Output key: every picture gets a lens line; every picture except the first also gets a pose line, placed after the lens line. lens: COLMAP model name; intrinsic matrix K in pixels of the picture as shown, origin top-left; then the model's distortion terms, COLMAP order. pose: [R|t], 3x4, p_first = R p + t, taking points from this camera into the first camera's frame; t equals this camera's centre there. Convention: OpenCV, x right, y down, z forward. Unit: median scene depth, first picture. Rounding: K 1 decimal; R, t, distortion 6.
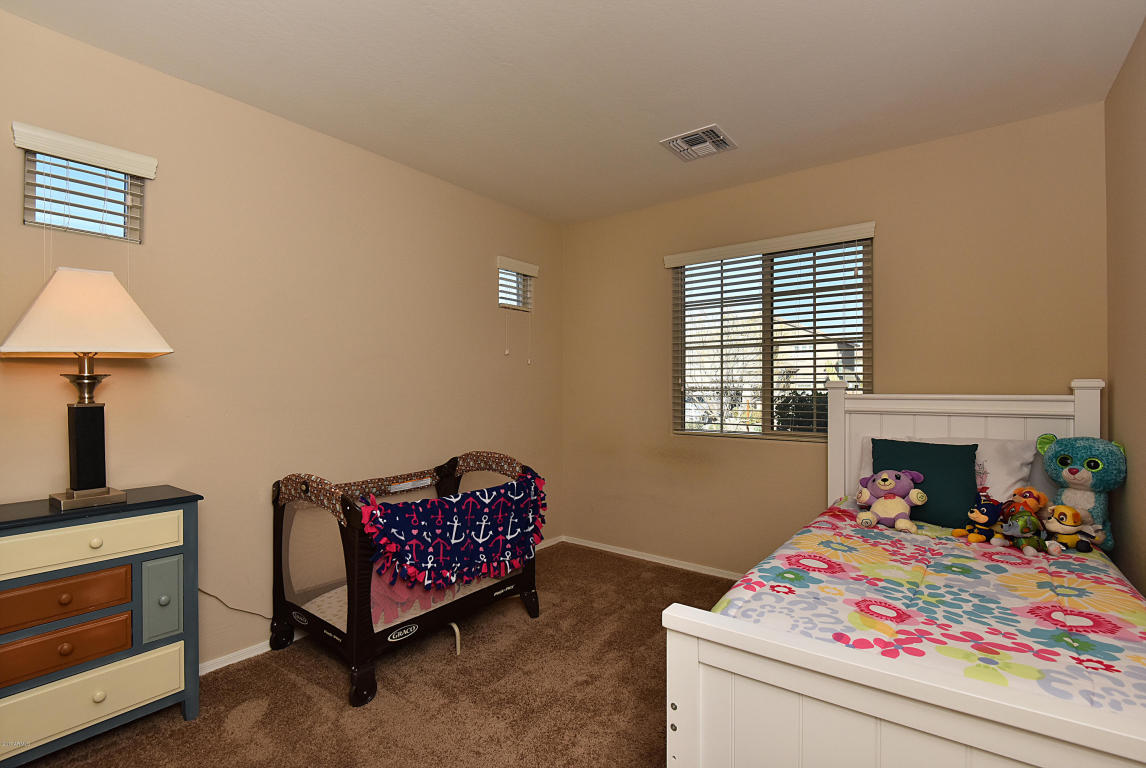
lens RADIAL K [[526.5, 0, 575.2], [0, 526.5, 386.9], [0, 0, 1]] dist [-0.010087, -0.002161]
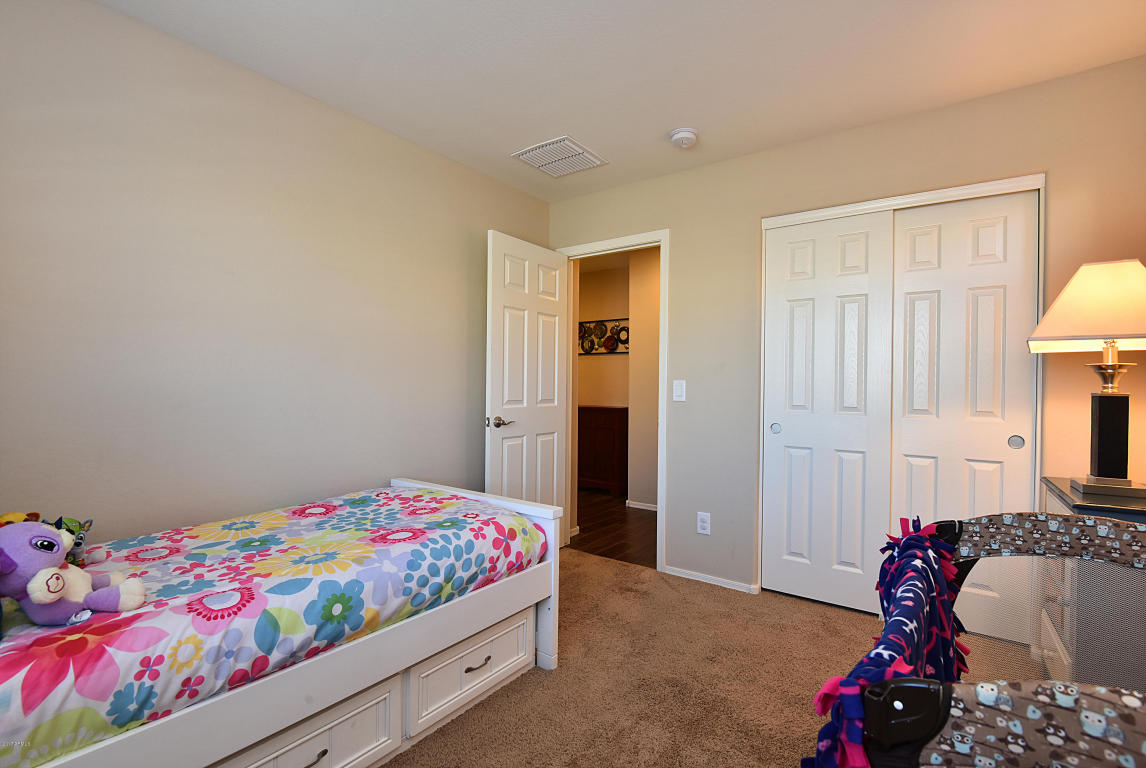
lens RADIAL K [[526.5, 0, 571.7], [0, 526.5, 388.1], [0, 0, 1]] dist [-0.010087, -0.002161]
pose [[-0.999704, -0.011618, -0.021388, 0.131703], [-0.011493, 0.999916, -0.005988, 0.041550], [0.021456, -0.005741, -0.999753, 2.019482]]
